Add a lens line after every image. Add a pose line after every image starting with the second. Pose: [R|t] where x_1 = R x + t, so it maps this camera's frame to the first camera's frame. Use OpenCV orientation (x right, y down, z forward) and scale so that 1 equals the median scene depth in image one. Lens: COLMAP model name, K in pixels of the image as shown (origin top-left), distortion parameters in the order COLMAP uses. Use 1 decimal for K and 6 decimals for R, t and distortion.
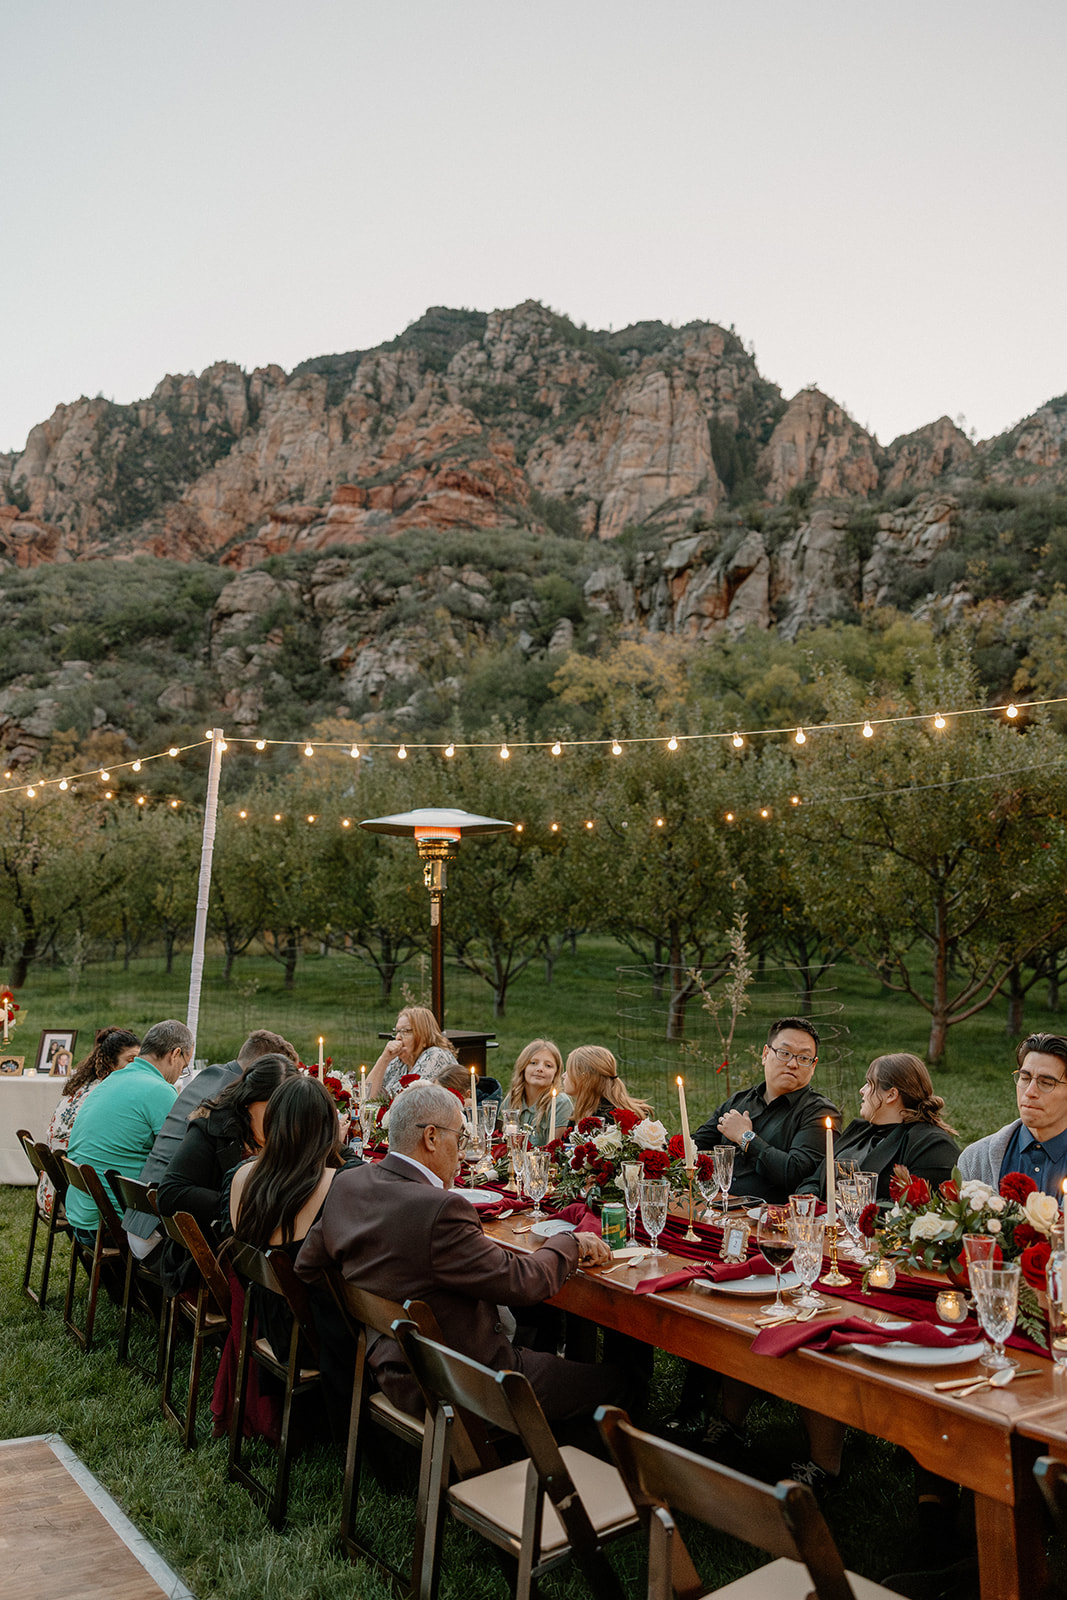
lens RADIAL K [[1273.8, 0, 533.5], [0, 1273.8, 800.0], [0, 0, 1]] dist [0.002381, 0.007669]
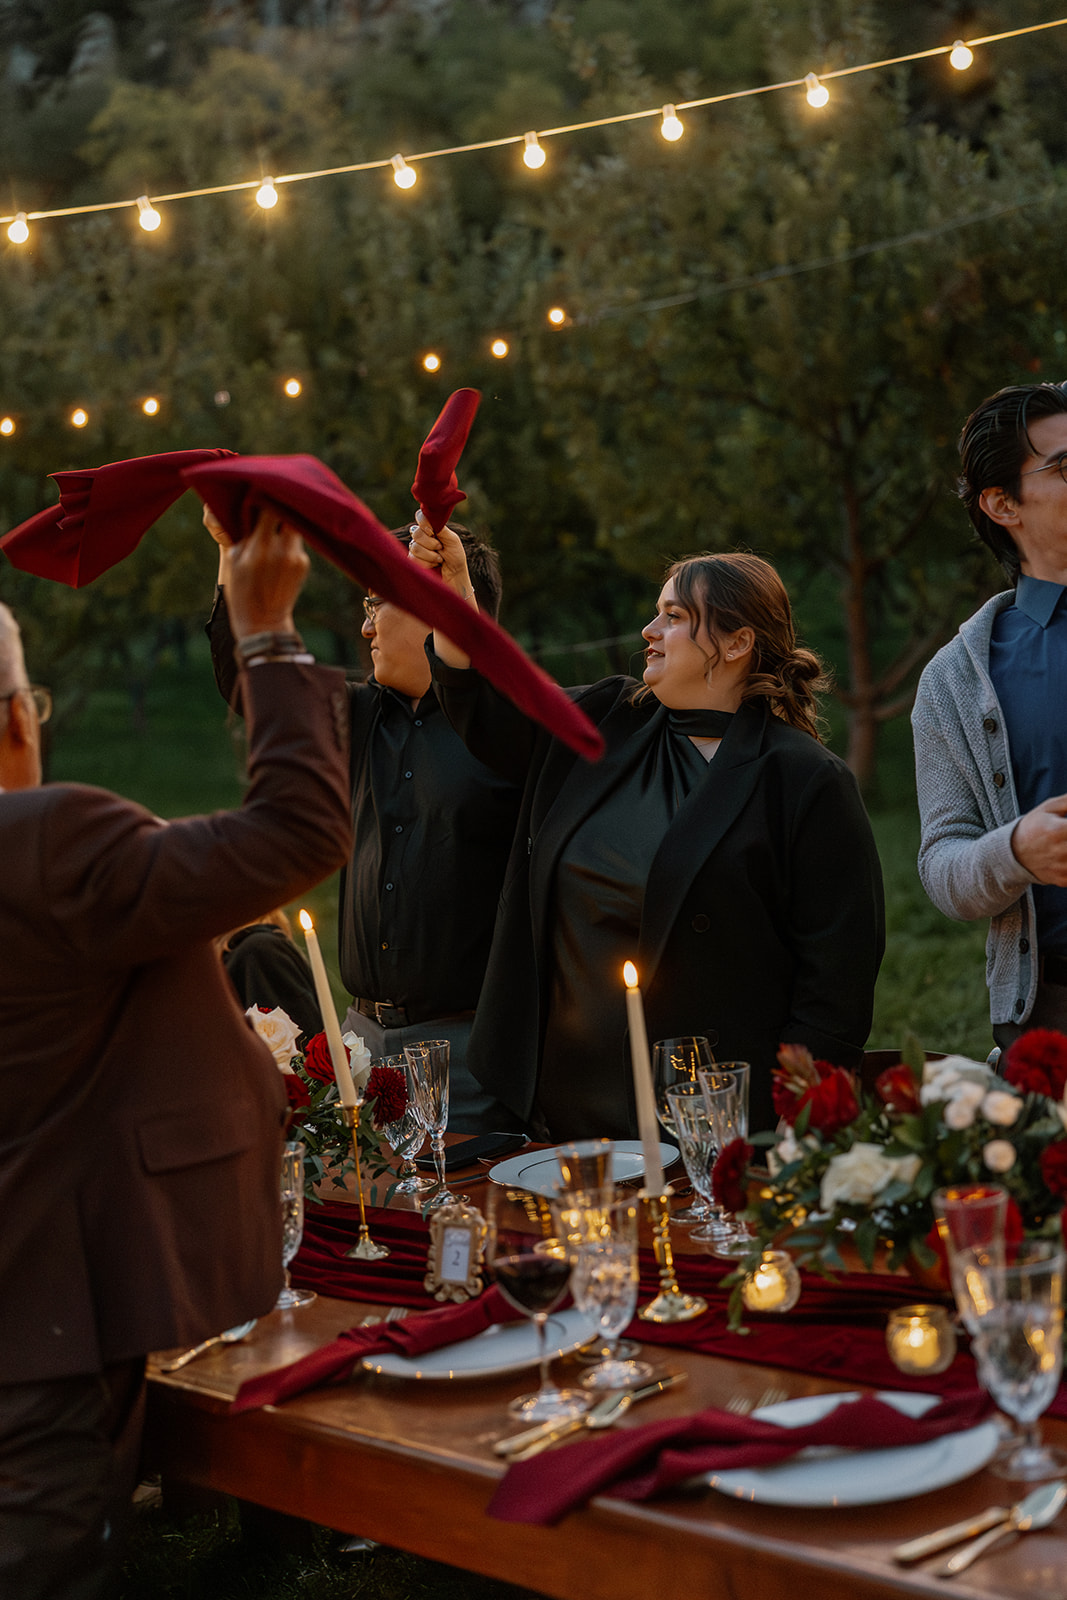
lens RADIAL K [[2401.5, 0, 533.5], [0, 2401.5, 800.0], [0, 0, 1]] dist [0.003368, 0.109326]
pose [[0.978677, -0.124786, 0.163157, 0.066584], [0.093672, 0.978045, 0.186154, 0.033268], [-0.182805, -0.166901, 0.968879, 0.196401]]
